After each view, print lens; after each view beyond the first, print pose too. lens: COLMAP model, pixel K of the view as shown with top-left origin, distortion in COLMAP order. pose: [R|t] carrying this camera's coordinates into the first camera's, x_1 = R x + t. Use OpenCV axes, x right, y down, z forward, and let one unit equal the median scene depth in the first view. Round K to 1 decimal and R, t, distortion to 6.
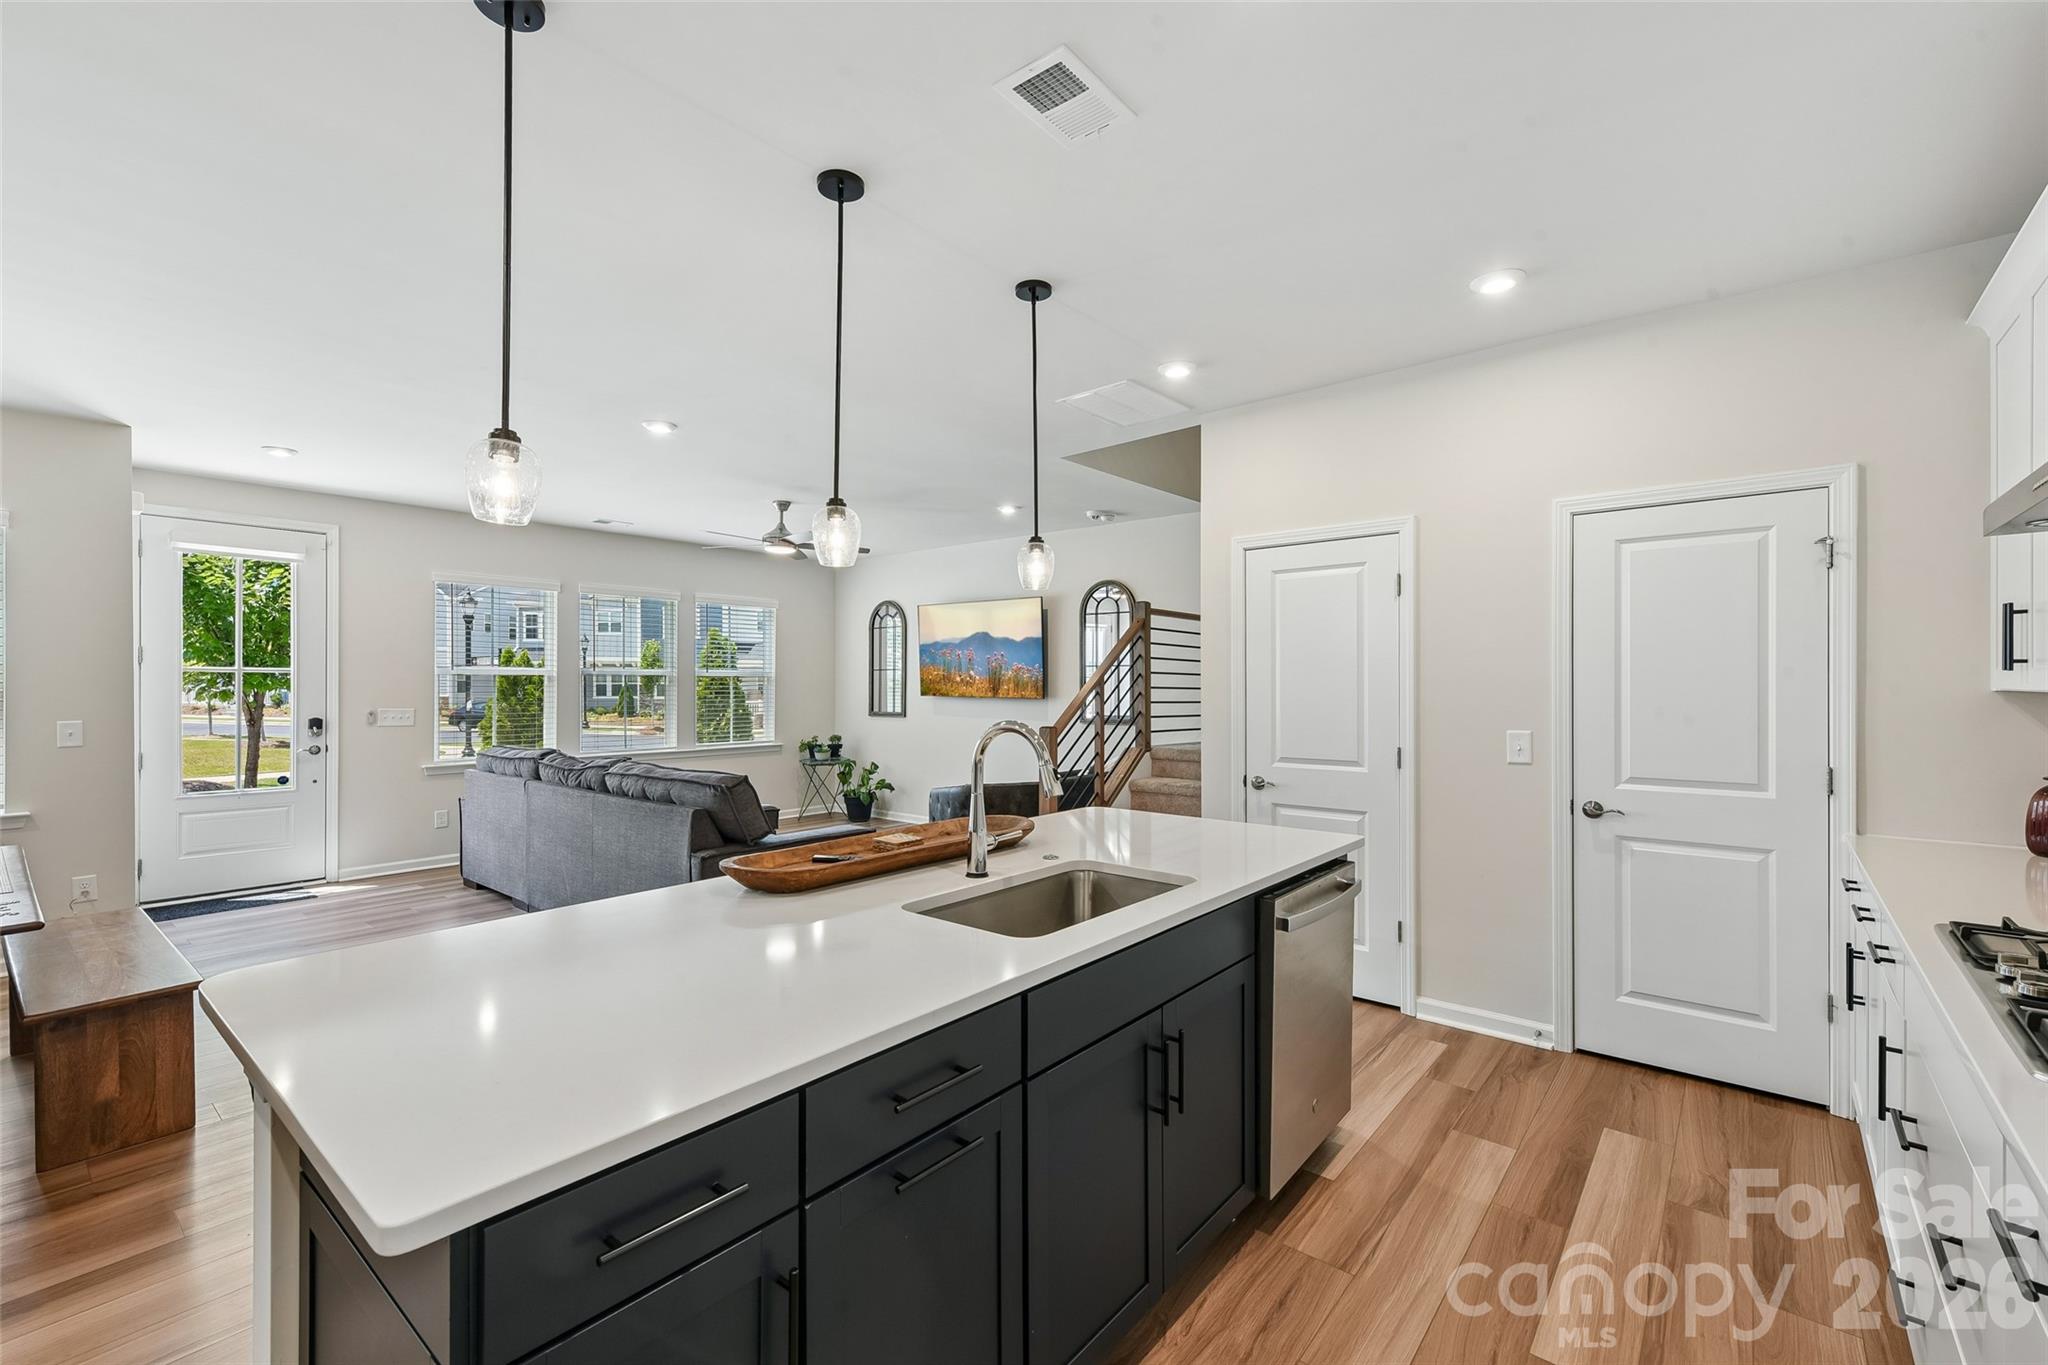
lens RADIAL K [[880.9, 0, 1030.1], [0, 880.9, 684.8], [0, 0, 1]] dist [-0.004844, -0.003468]
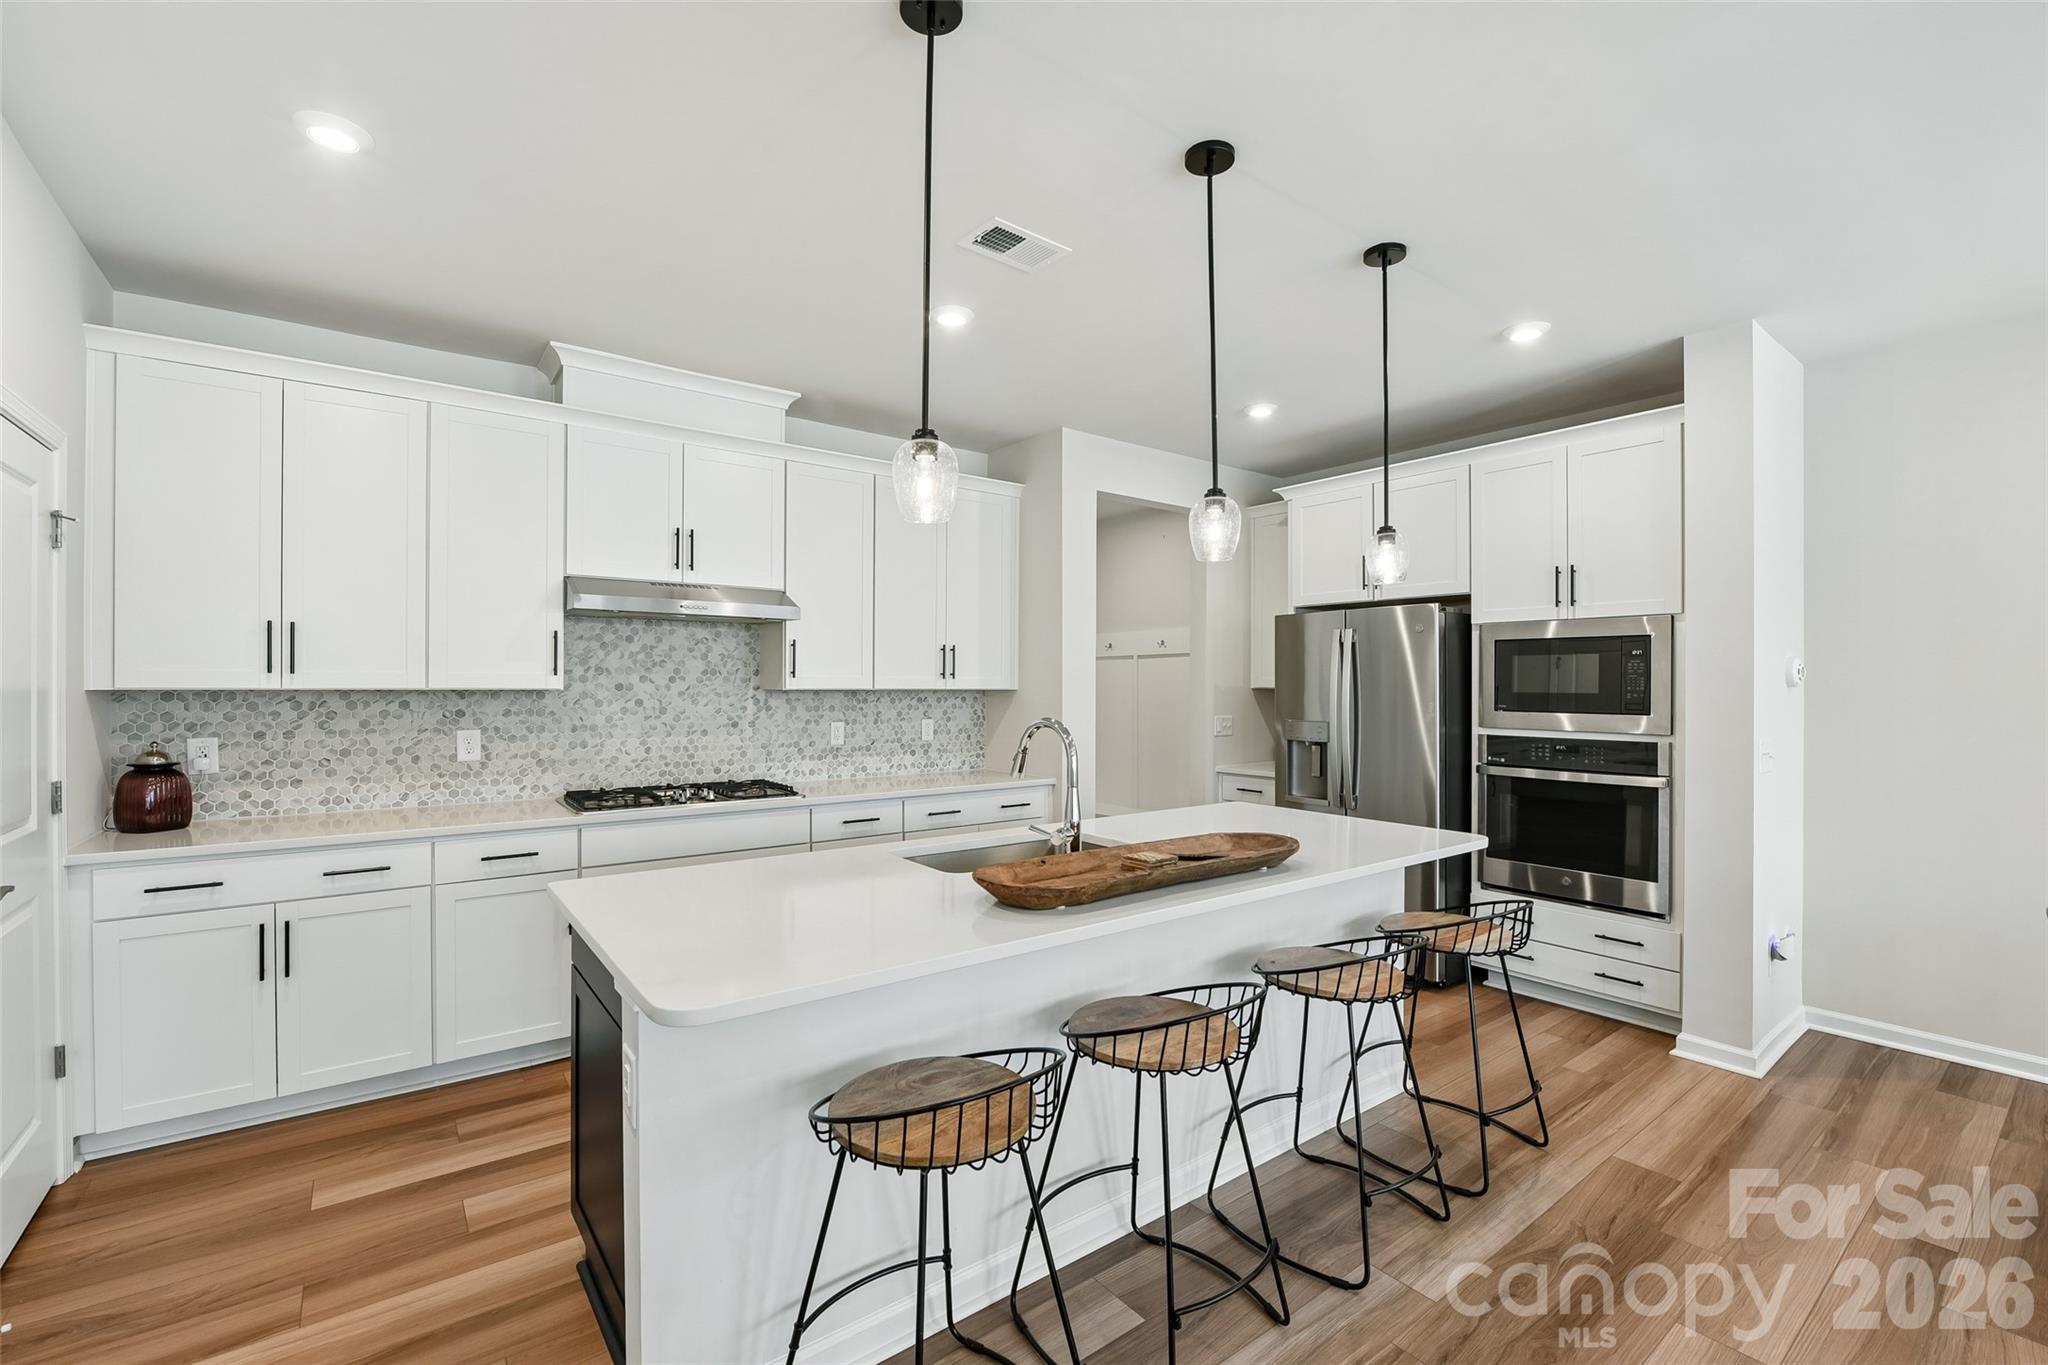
lens RADIAL K [[880.9, 0, 1013.5], [0, 880.9, 685.4], [0, 0, 1]] dist [-0.004844, -0.003468]
pose [[-0.973969, -0.003570, 0.226655, -0.088589], [-0.002614, 0.999986, 0.004521, -0.002777], [-0.226668, 0.003811, -0.973965, 0.721663]]
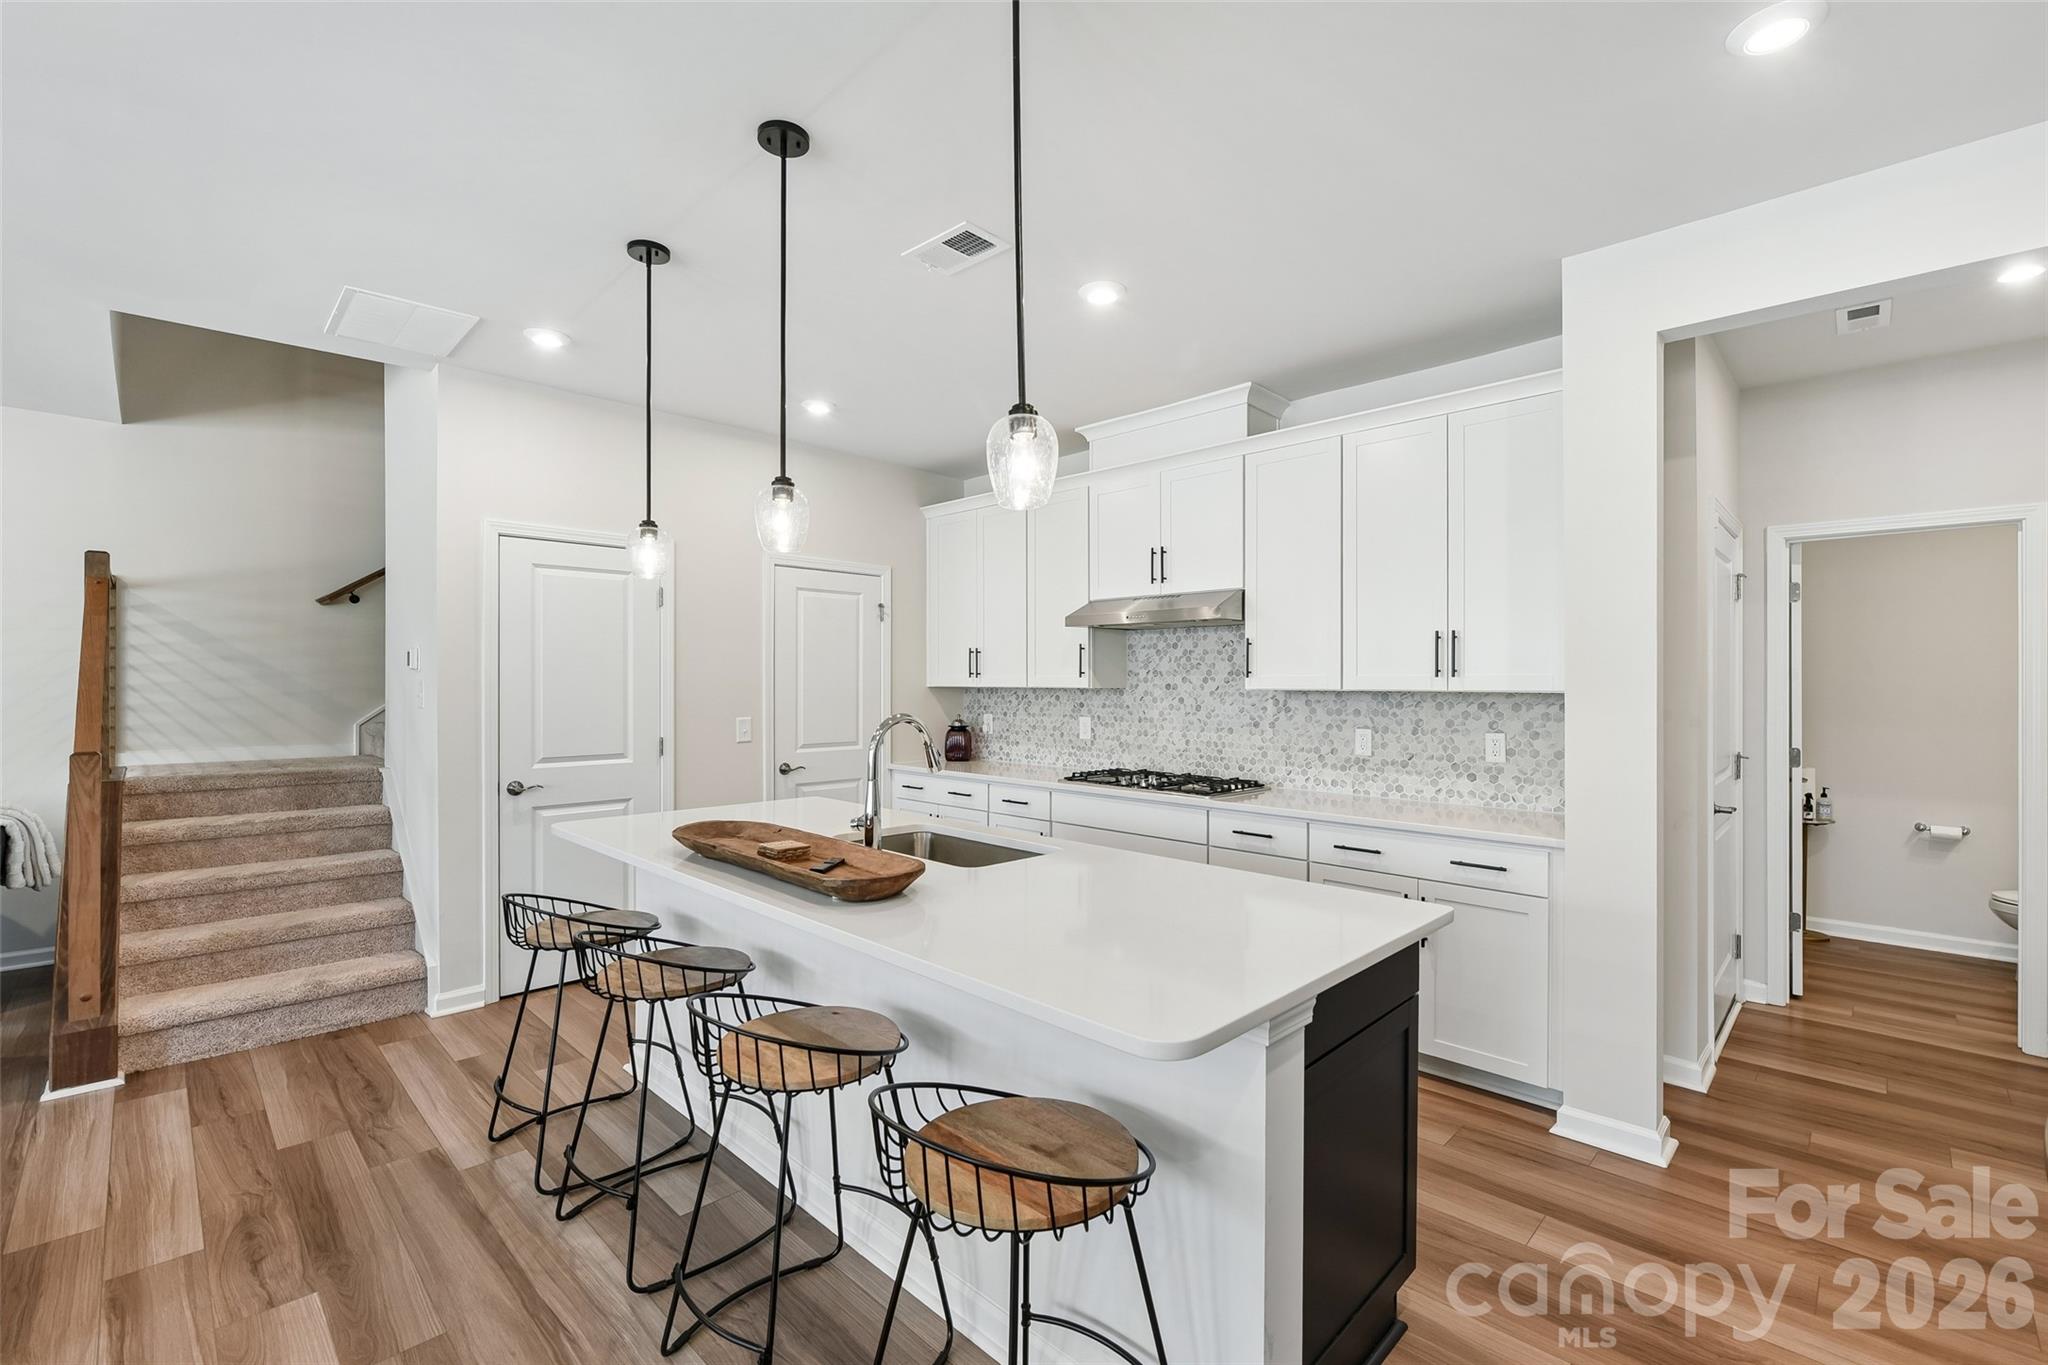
lens RADIAL K [[880.9, 0, 1021.2], [0, 880.9, 680.1], [0, 0, 1]] dist [-0.004844, -0.003468]
pose [[0.072339, 0.004420, 0.997370, -0.408136], [-0.001691, 0.999989, -0.004309, -0.000262], [-0.997379, -0.001375, 0.072346, 0.258090]]
